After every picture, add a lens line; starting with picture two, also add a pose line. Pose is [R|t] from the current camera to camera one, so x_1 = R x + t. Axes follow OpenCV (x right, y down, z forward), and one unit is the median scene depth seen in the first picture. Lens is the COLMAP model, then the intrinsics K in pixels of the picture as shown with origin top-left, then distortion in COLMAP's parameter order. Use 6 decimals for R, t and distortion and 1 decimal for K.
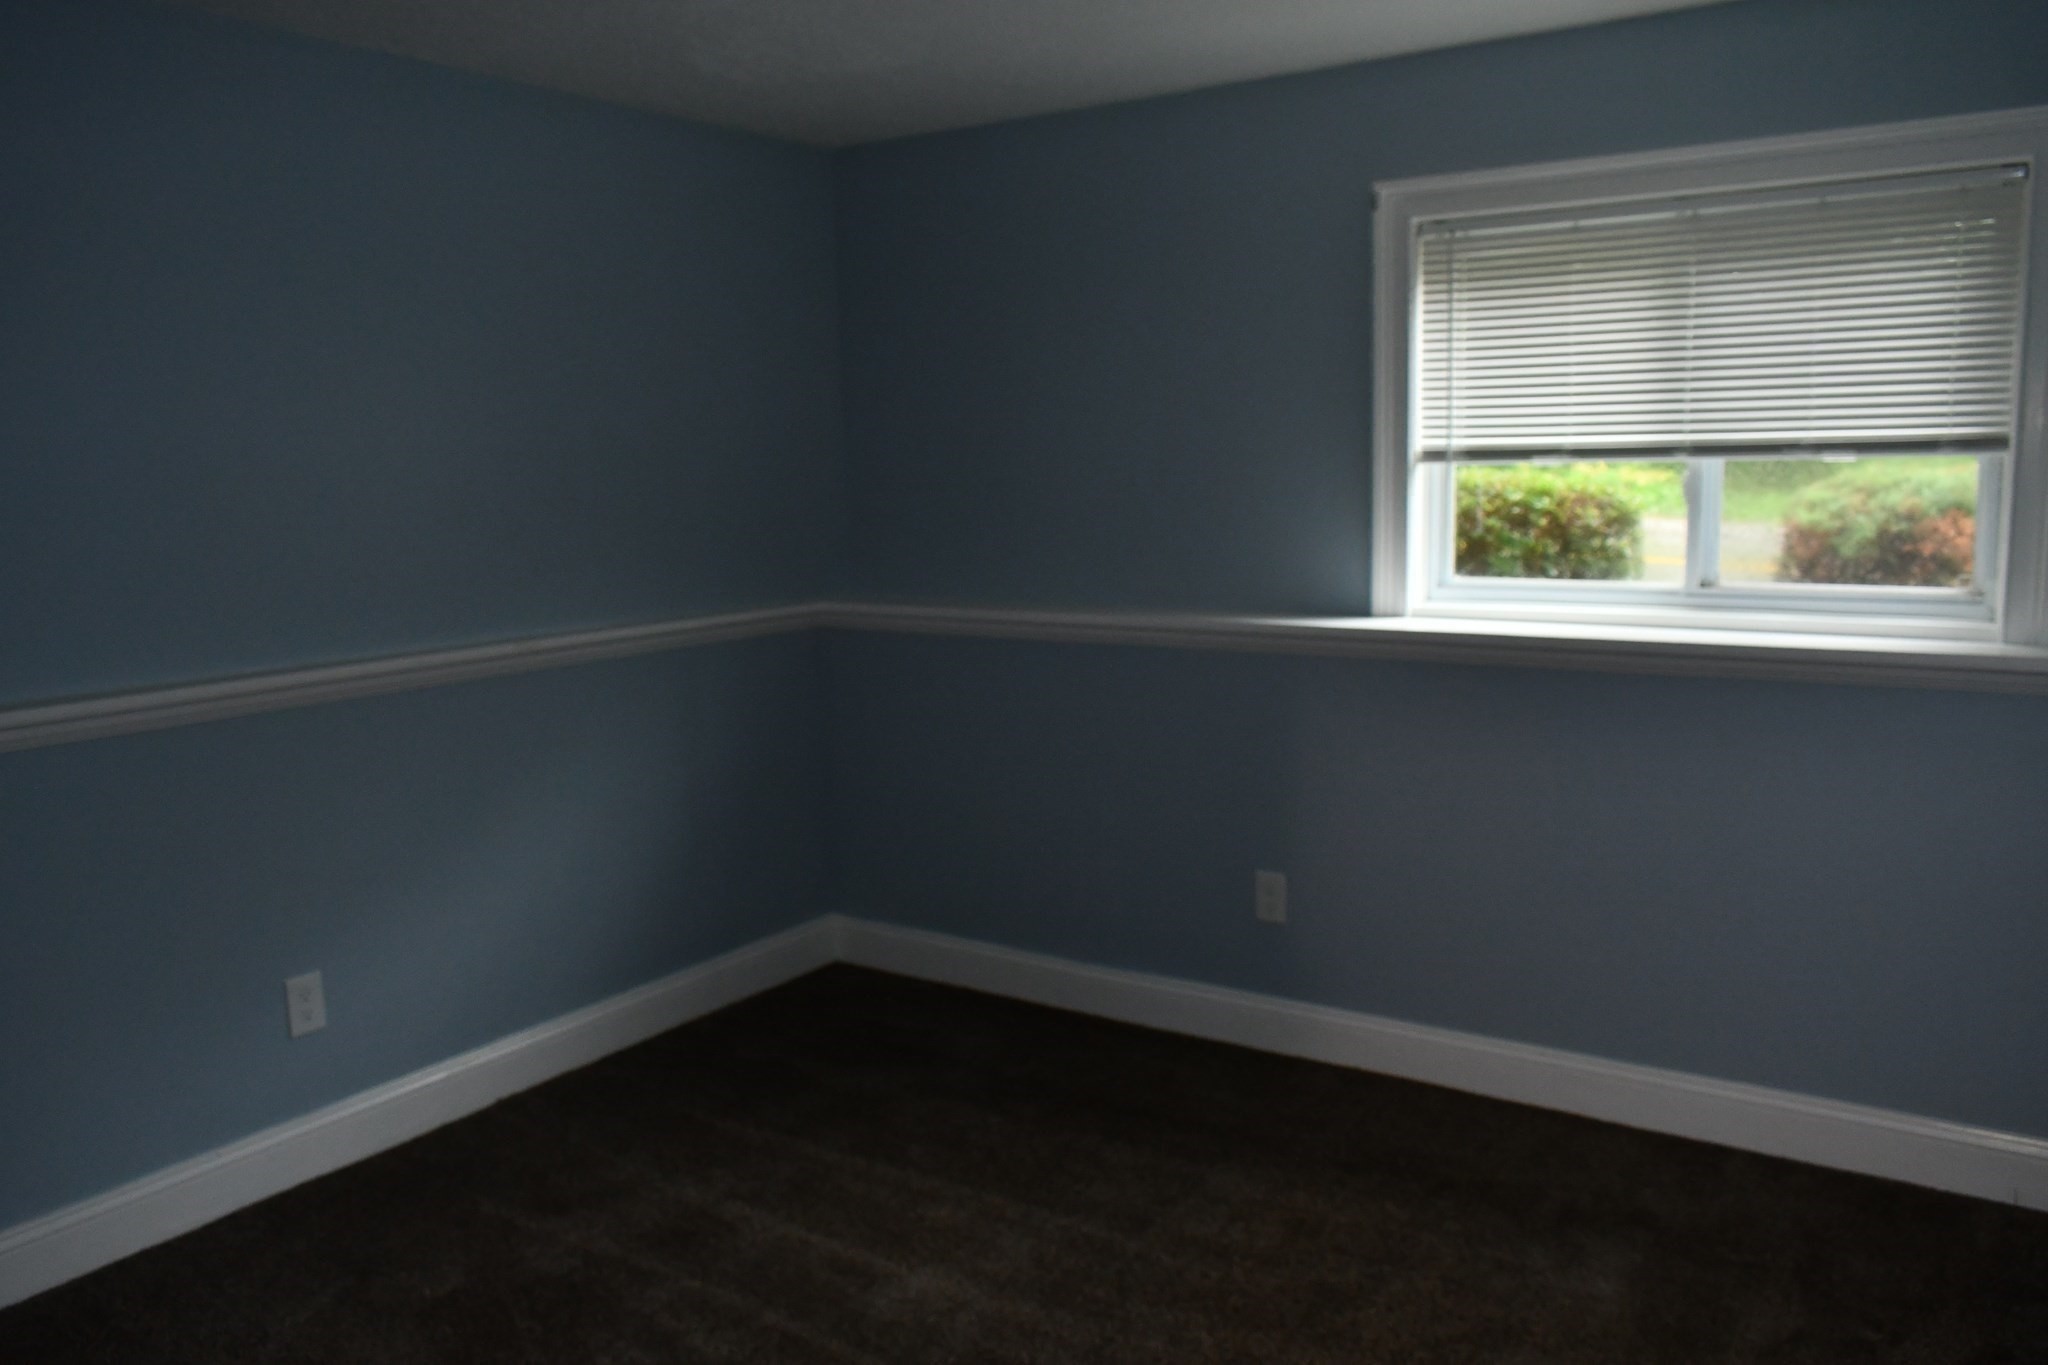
lens RADIAL K [[1569.9, 0, 1025.5], [0, 1569.9, 681.2], [0, 0, 1]] dist [-0.021890, 0.018850]
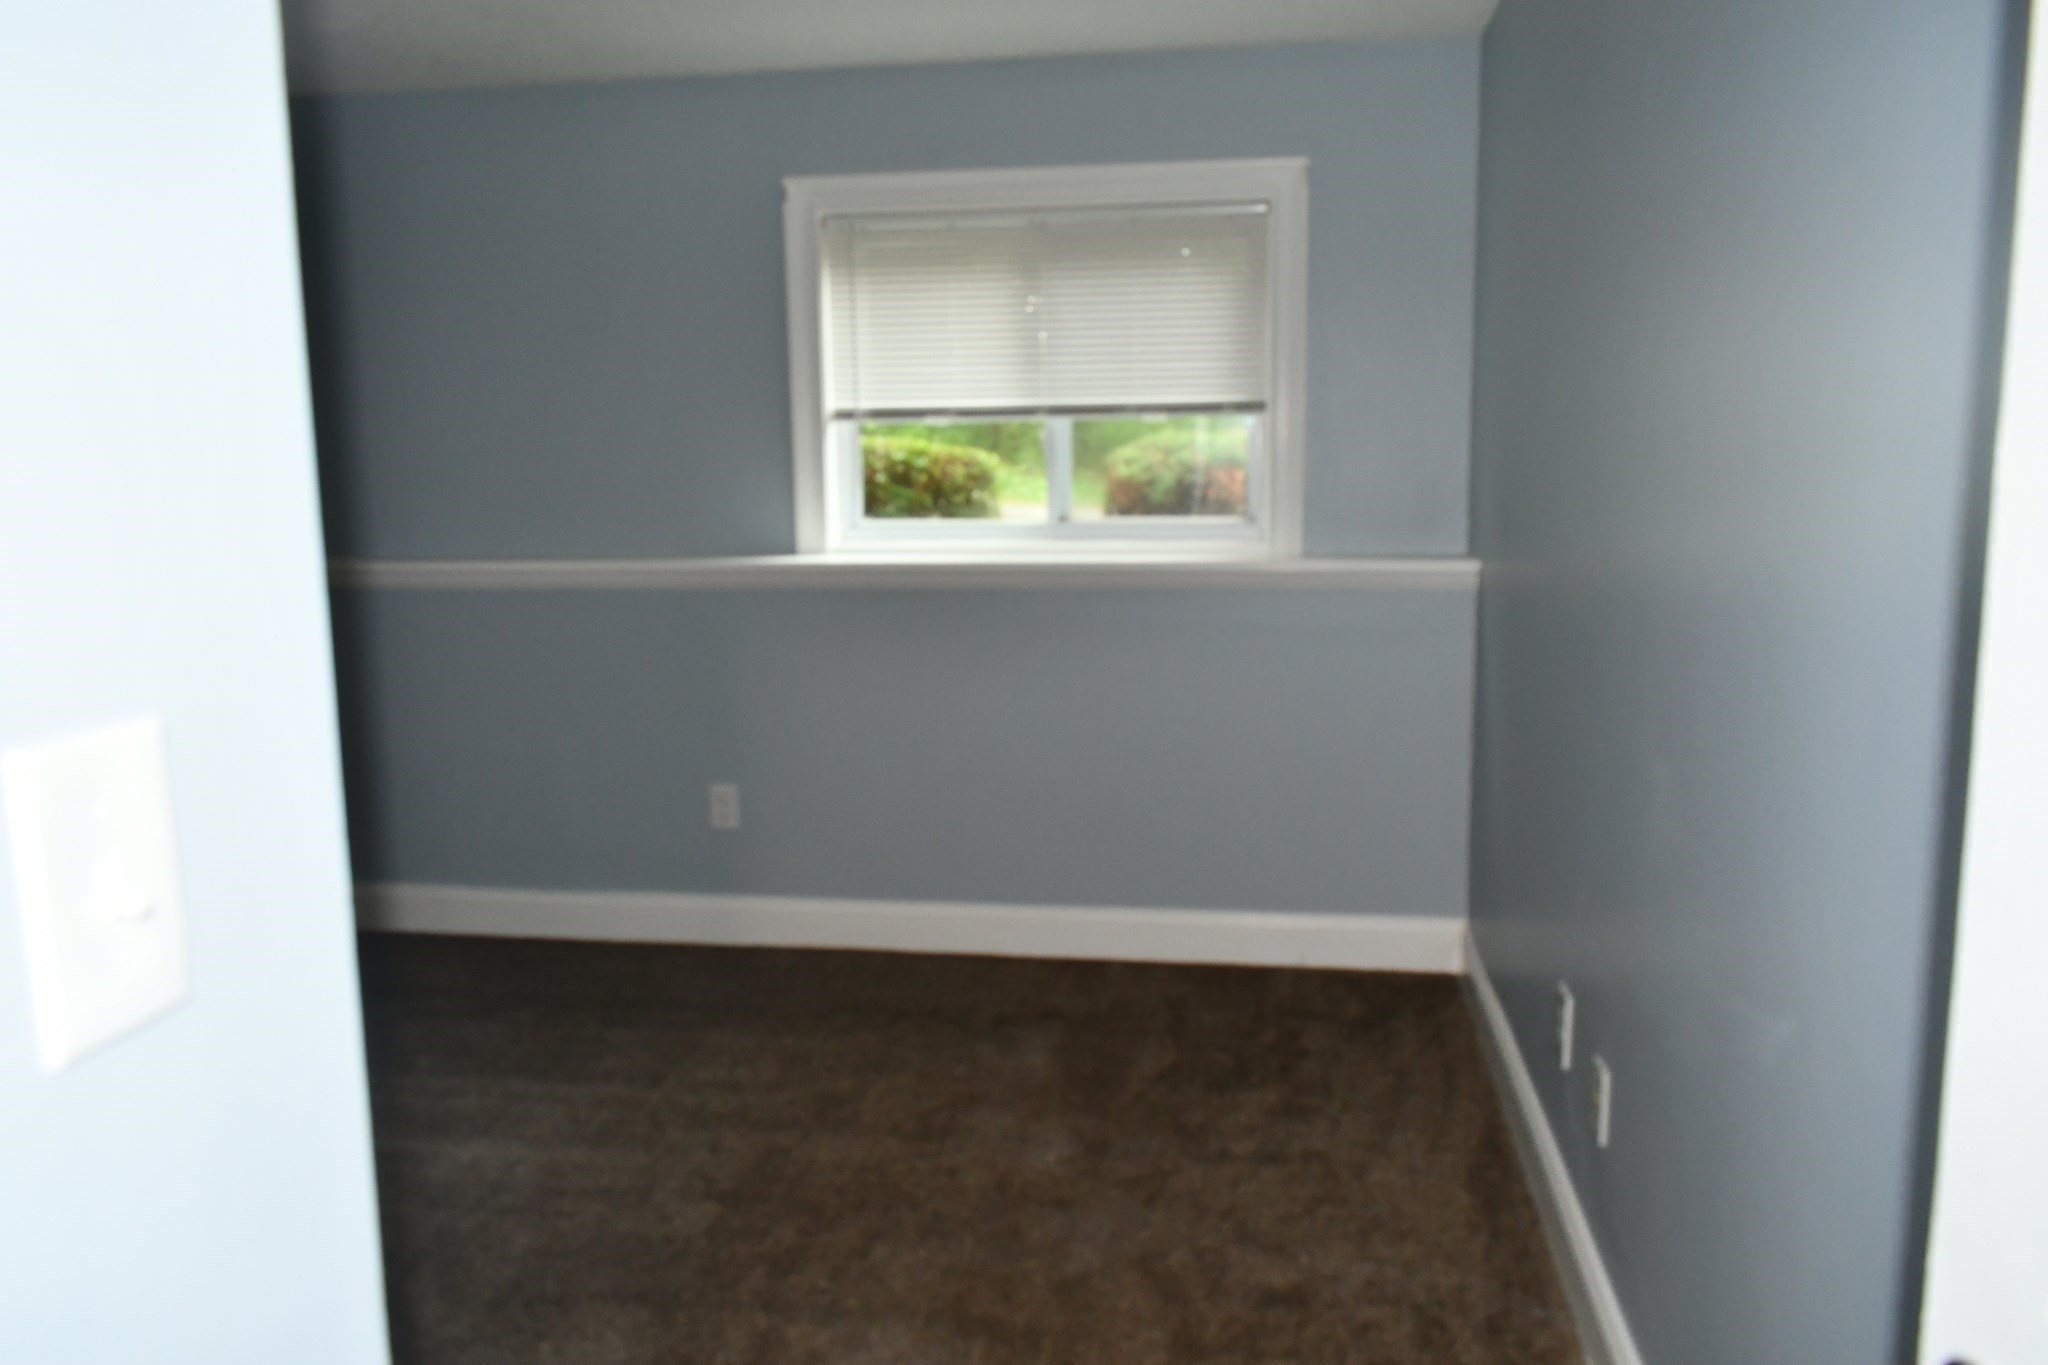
lens RADIAL K [[1569.9, 0, 1028.9], [0, 1569.9, 680.5], [0, 0, 1]] dist [-0.021890, 0.018850]
pose [[0.909010, -0.055470, 0.413066, -0.109296], [0.053994, 0.998425, 0.015256, 0.043498], [-0.413261, 0.008436, 0.910573, -0.123362]]
